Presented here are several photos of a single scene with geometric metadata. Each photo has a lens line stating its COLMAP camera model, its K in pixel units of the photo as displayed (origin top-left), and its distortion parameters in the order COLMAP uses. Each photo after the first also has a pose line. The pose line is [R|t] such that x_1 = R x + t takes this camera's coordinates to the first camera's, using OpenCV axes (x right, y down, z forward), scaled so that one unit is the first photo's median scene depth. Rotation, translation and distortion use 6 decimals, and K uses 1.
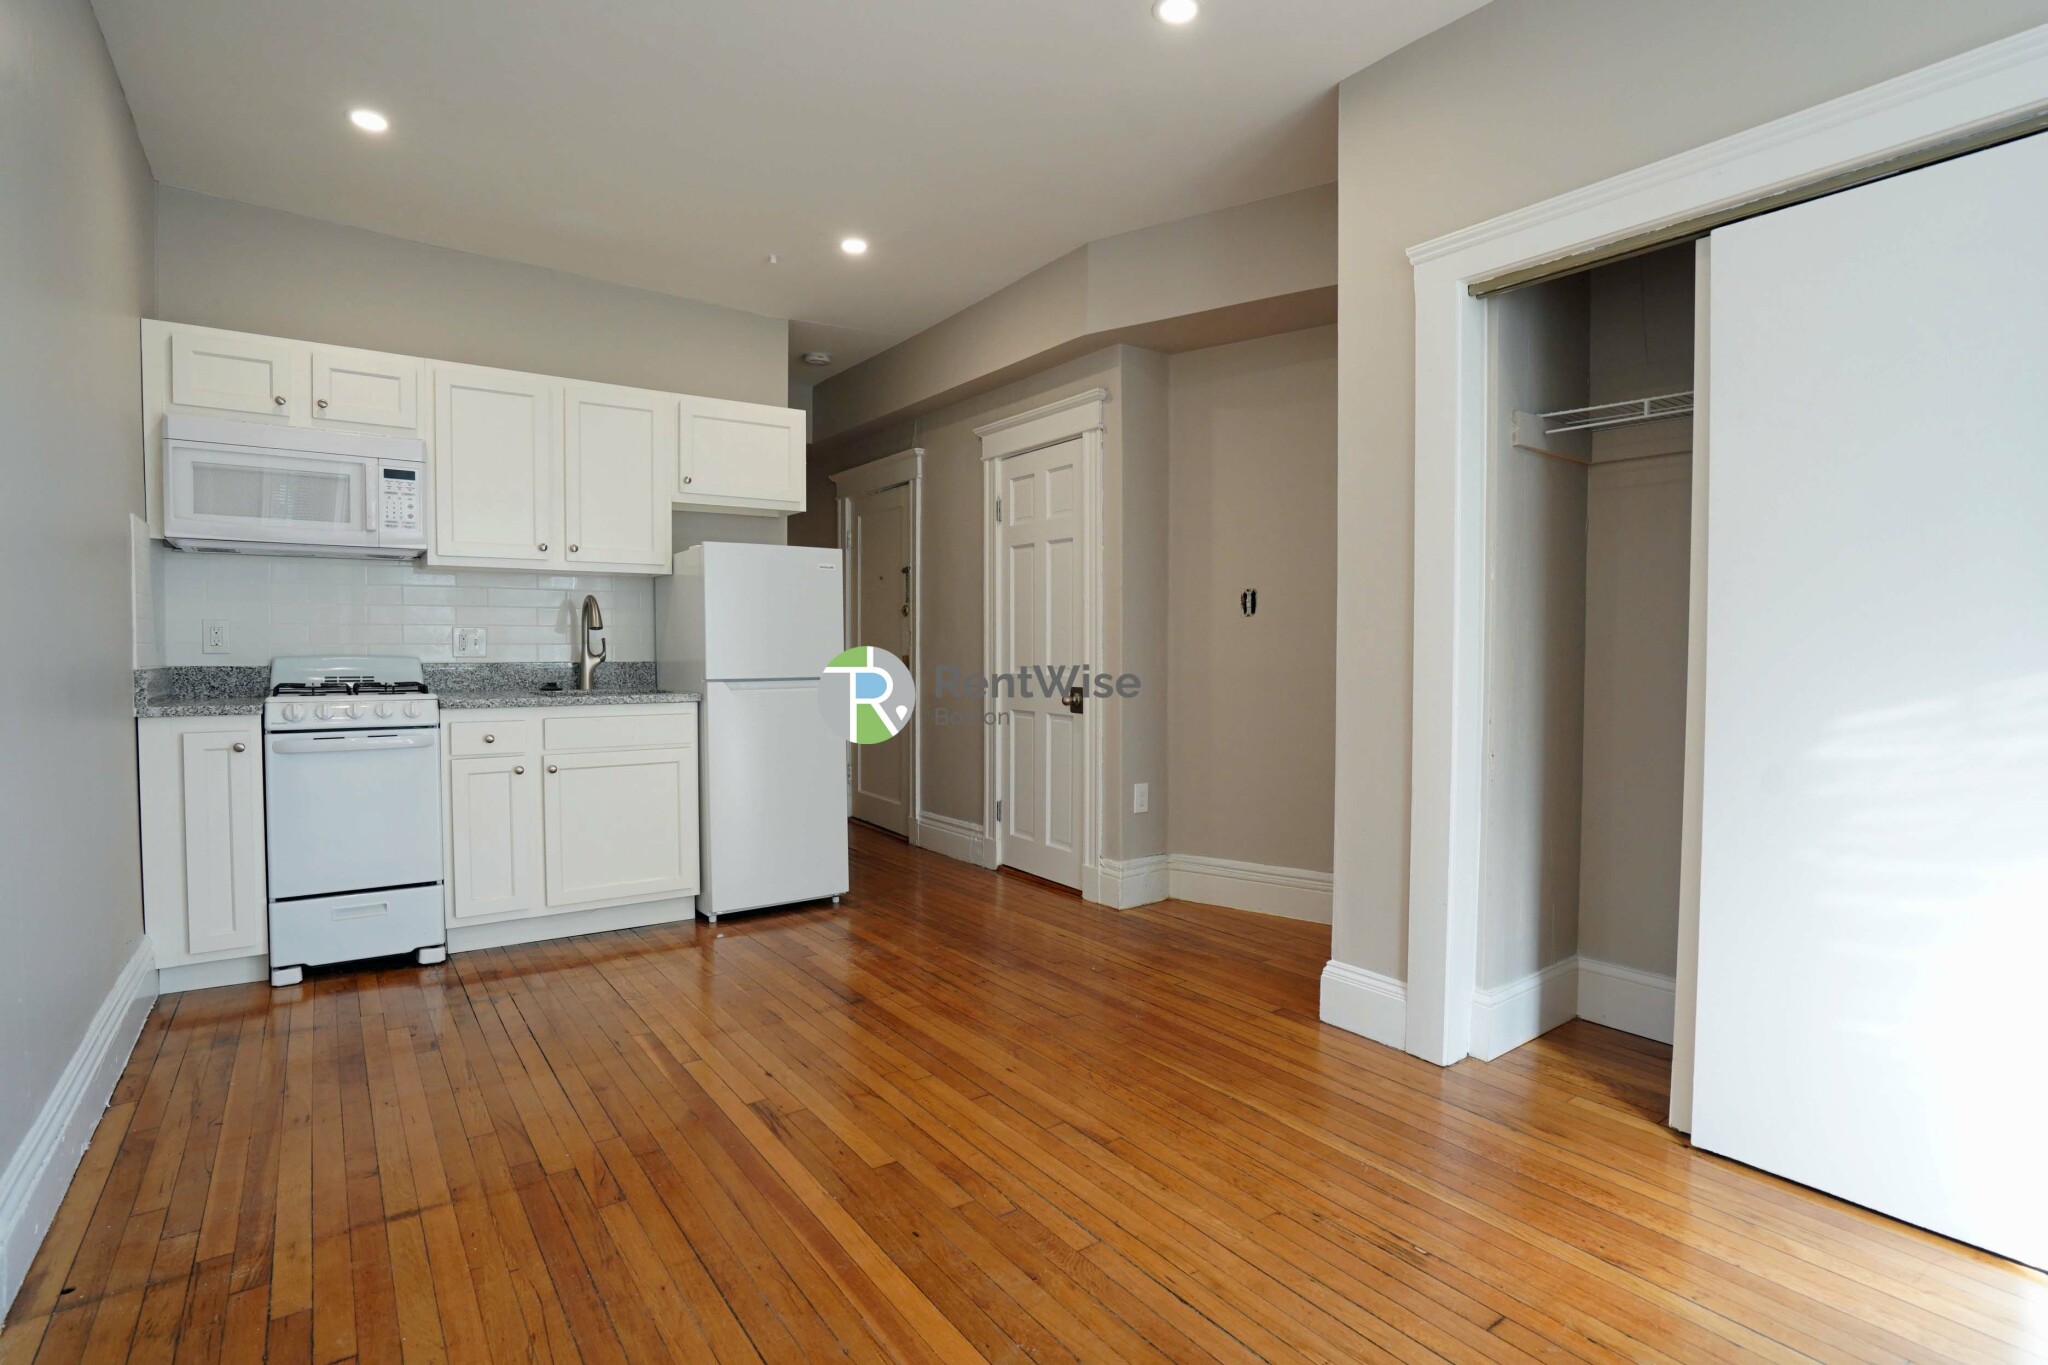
lens RADIAL K [[999.5, 0, 1024.0], [0, 999.5, 682.5], [0, 0, 1]] dist [-0.065956, 0.030990]
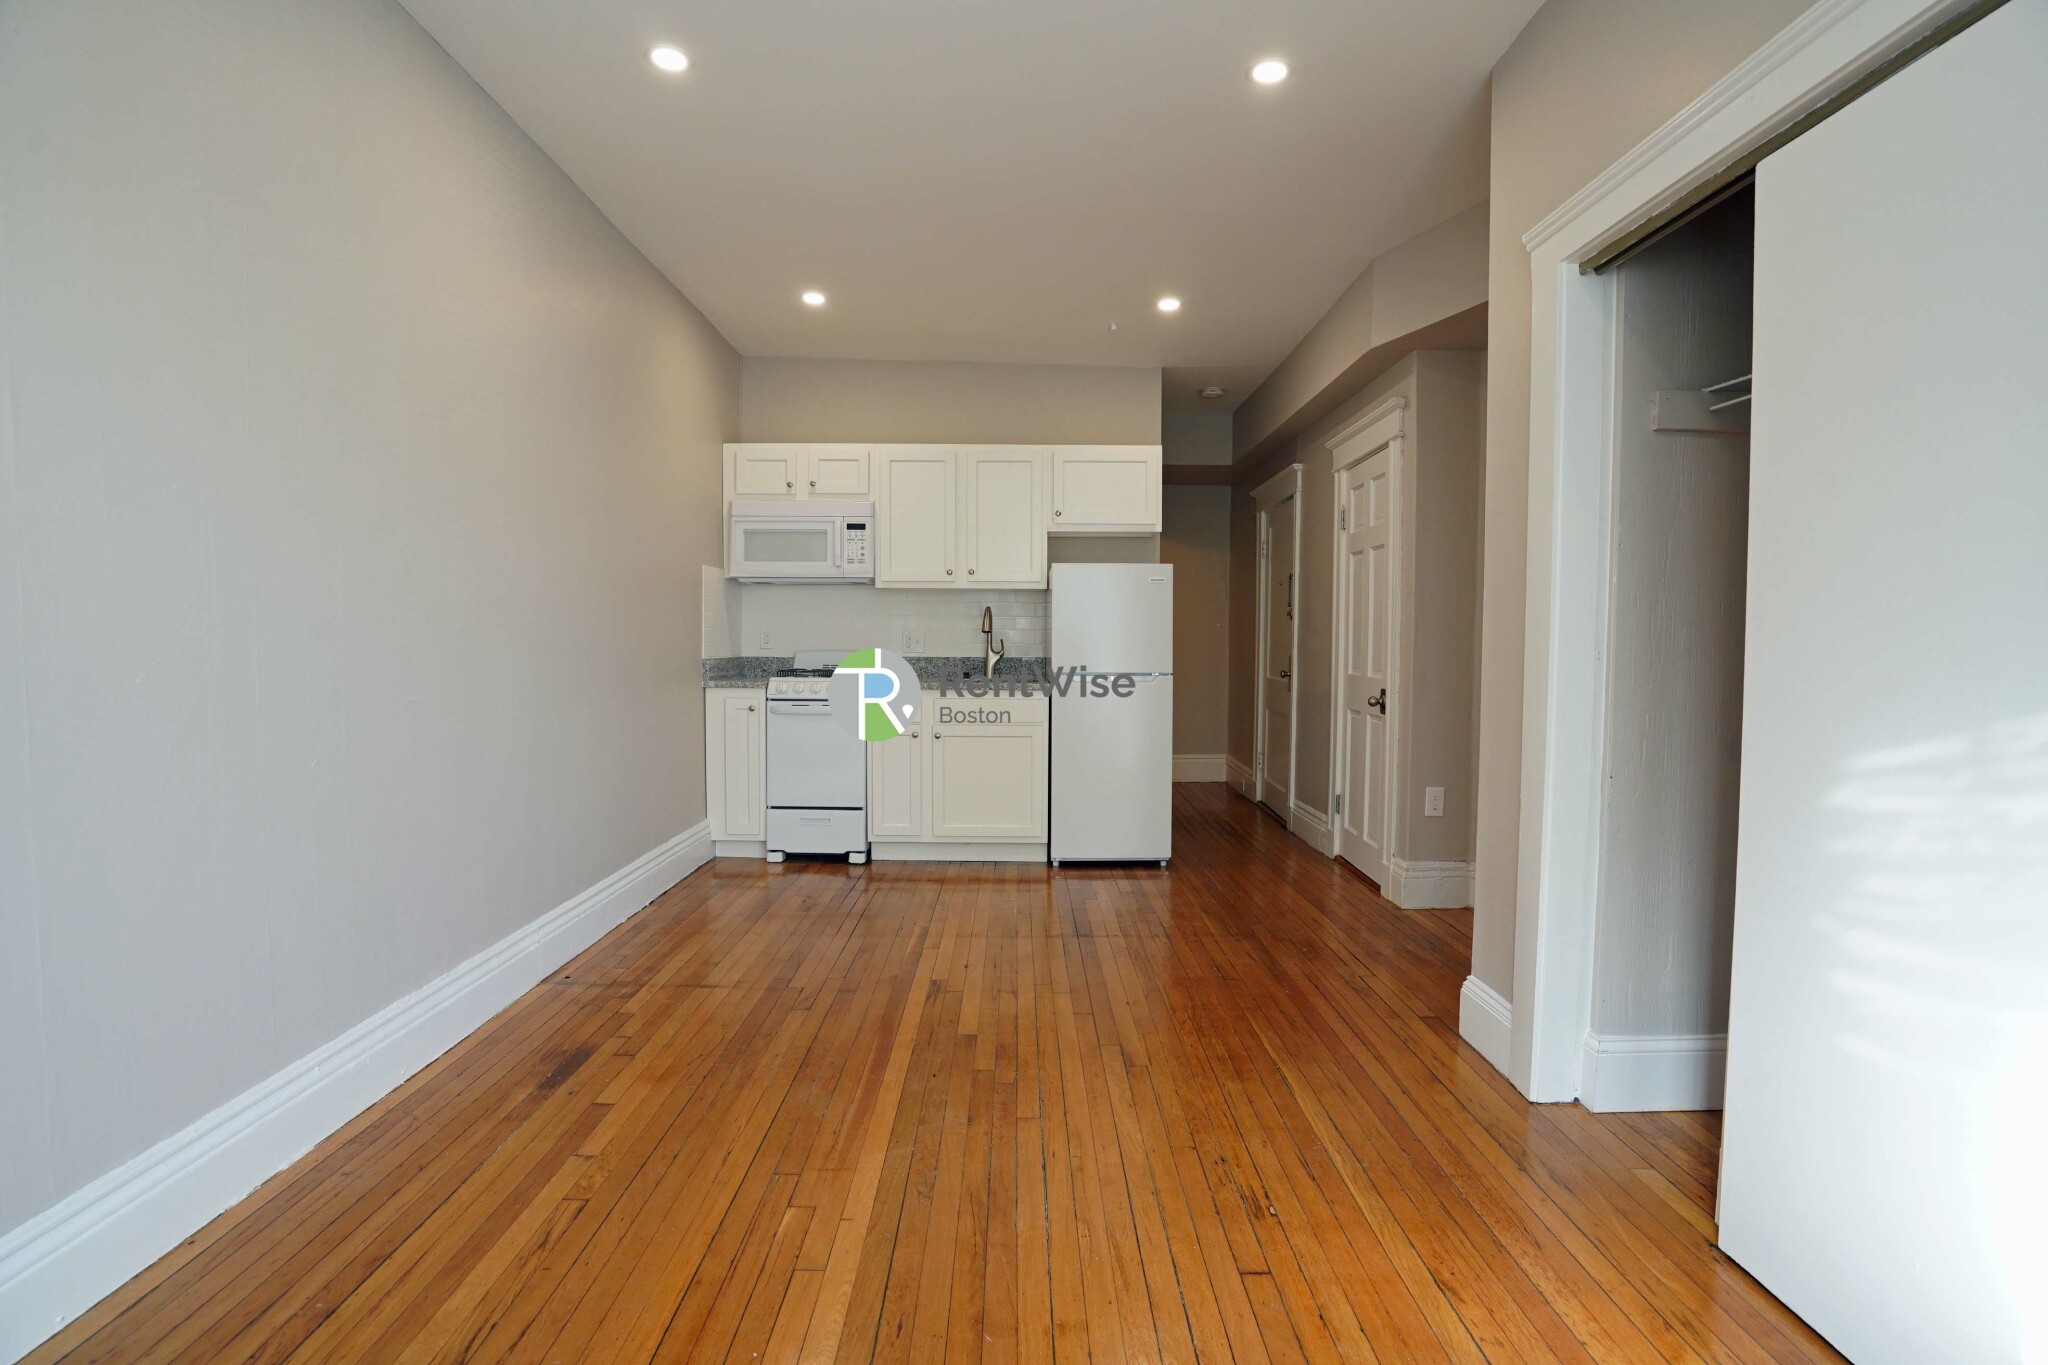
lens RADIAL K [[950.4, 0, 1024.0], [0, 950.4, 682.5], [0, 0, 1]] dist [-0.064166, 0.042469]
pose [[0.817500, 0.030020, -0.575146, 0.388544], [-0.025640, 0.999548, 0.015728, -0.009842], [0.575358, 0.001889, 0.817900, -0.009578]]
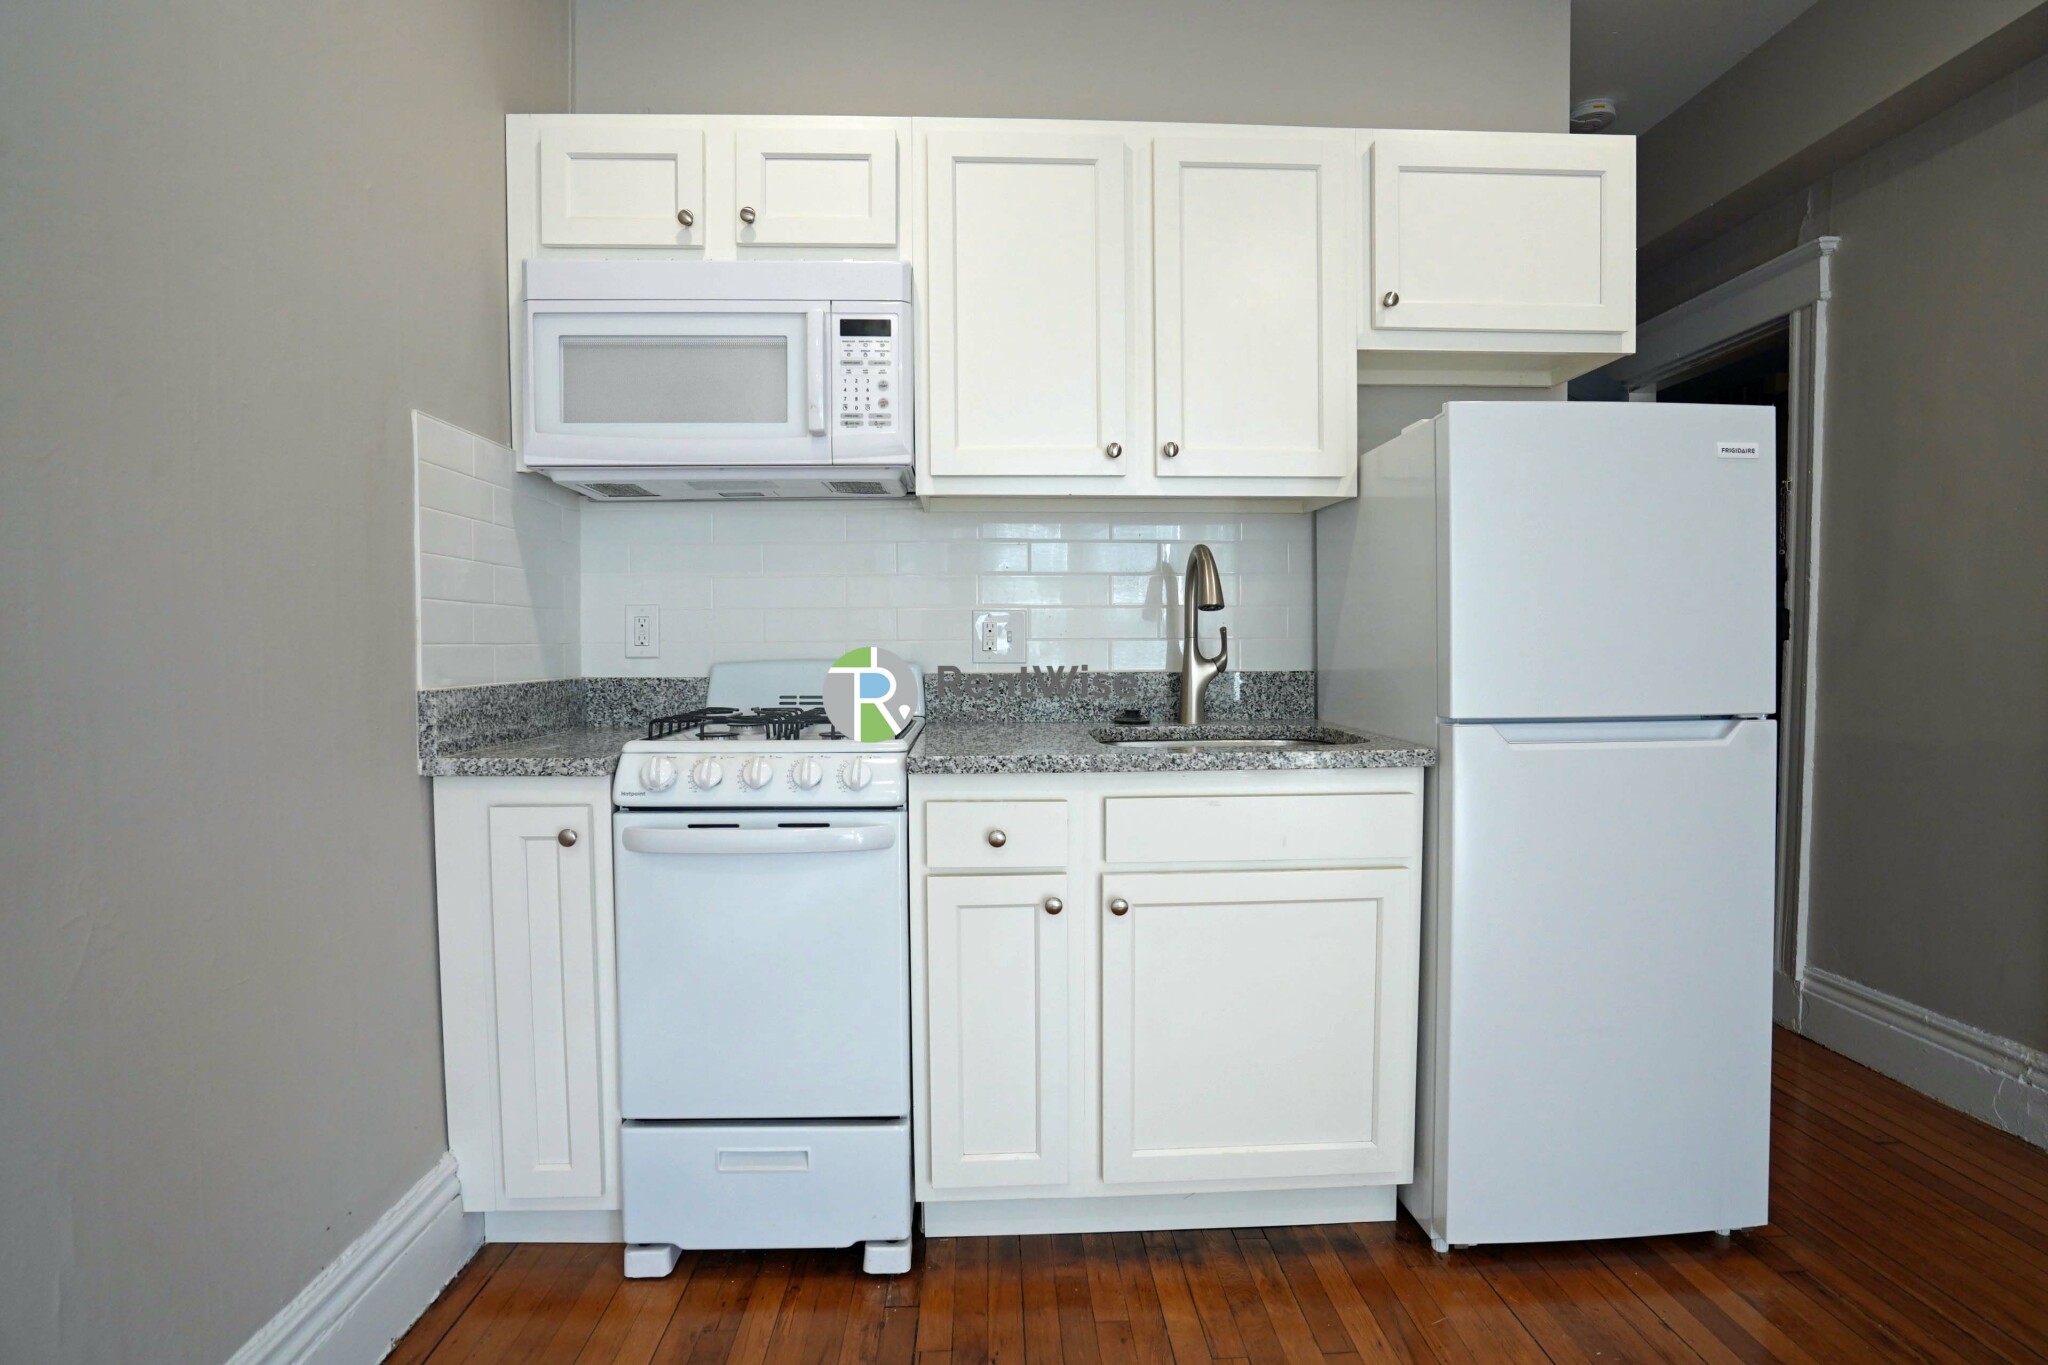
lens RADIAL K [[999.5, 0, 1024.0], [0, 999.5, 682.5], [0, 0, 1]] dist [-0.065956, 0.030990]
pose [[0.832498, 0.015826, -0.553802, -0.264256], [-0.012560, 0.999874, 0.009693, -0.023298], [0.553885, -0.001114, 0.832592, 0.601095]]
